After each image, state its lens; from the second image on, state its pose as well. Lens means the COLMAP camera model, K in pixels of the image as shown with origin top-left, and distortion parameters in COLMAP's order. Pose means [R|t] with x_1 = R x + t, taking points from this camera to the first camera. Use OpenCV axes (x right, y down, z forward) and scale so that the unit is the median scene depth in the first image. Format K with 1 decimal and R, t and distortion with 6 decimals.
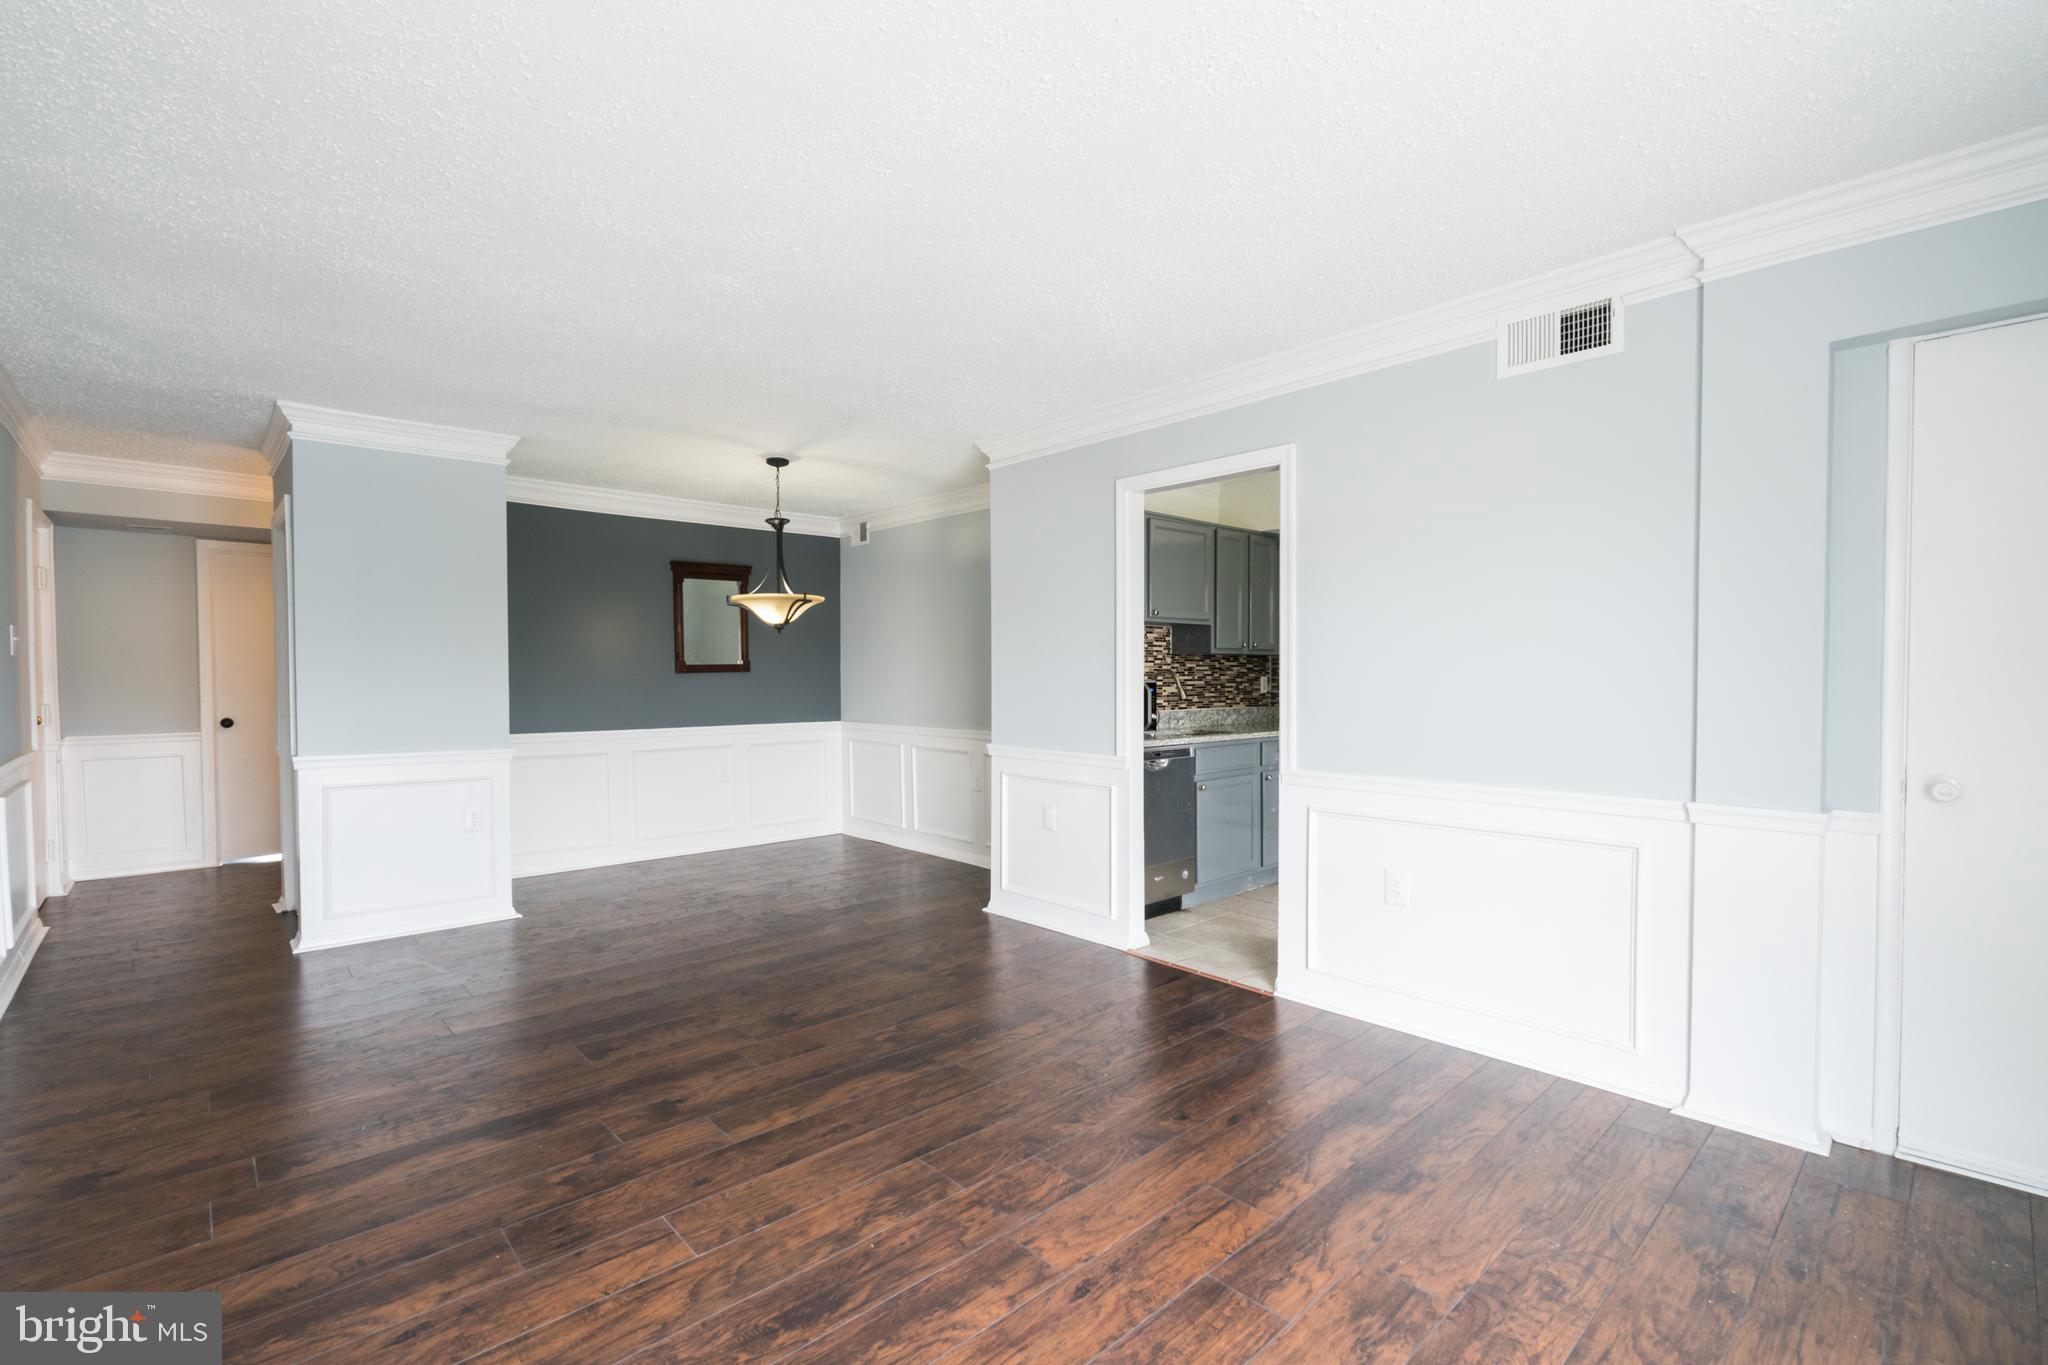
lens RADIAL K [[911.3, 0, 1020.4], [0, 911.3, 688.8], [0, 0, 1]] dist [-0.007857, 0.000020]
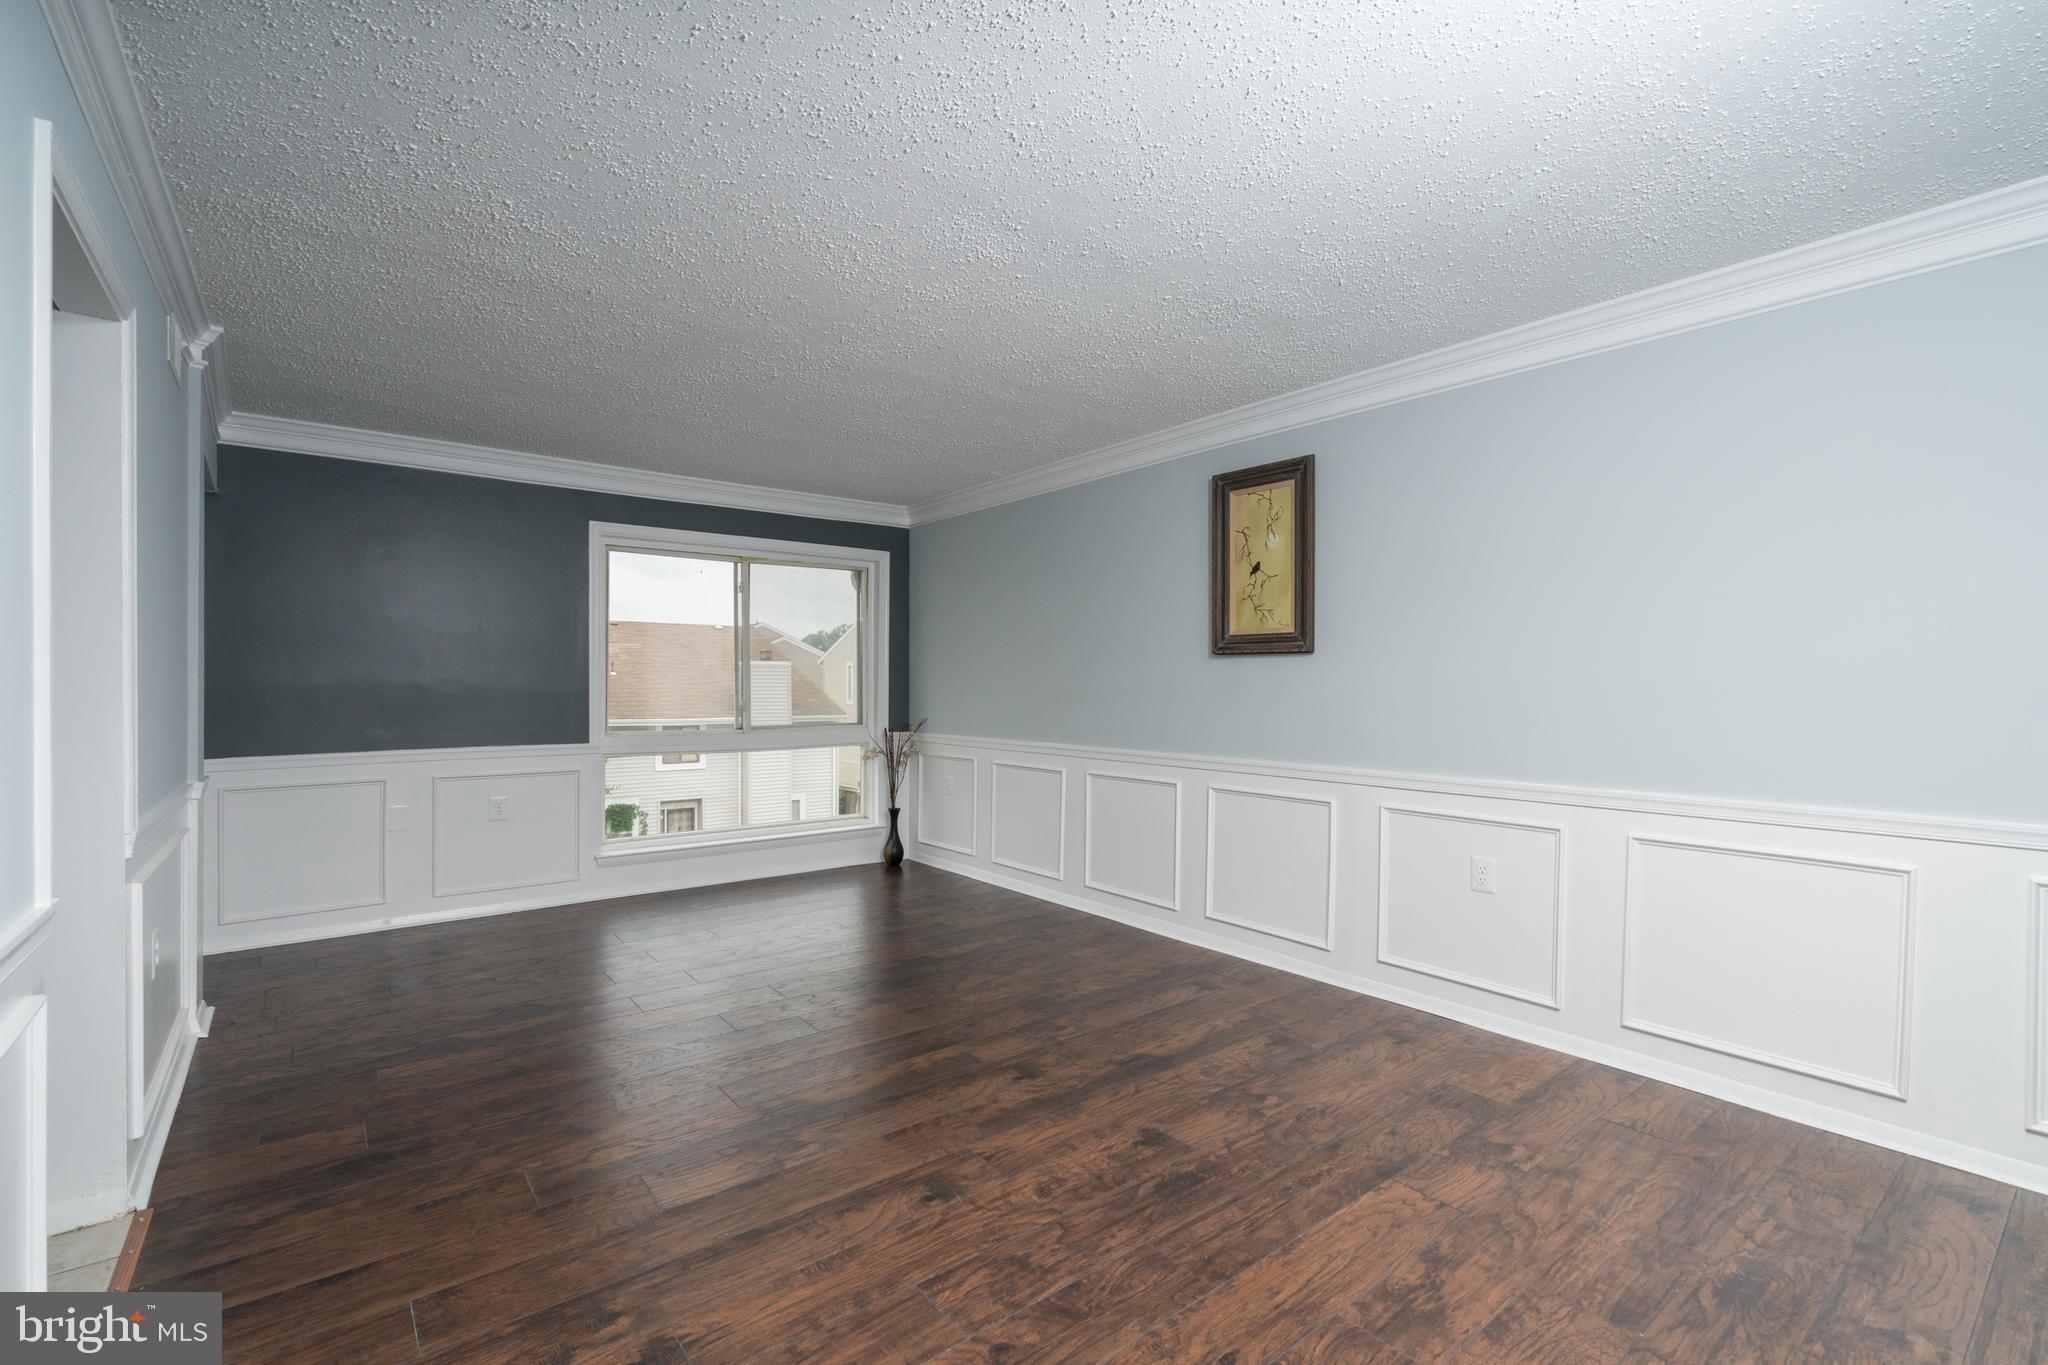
lens RADIAL K [[911.3, 0, 1023.8], [0, 911.3, 686.0], [0, 0, 1]] dist [-0.007857, 0.000020]
pose [[-0.996977, -0.001948, 0.077678, -0.441603], [-0.000670, 0.999864, 0.016483, -0.024224], [-0.077700, 0.016382, -0.996842, 1.964418]]
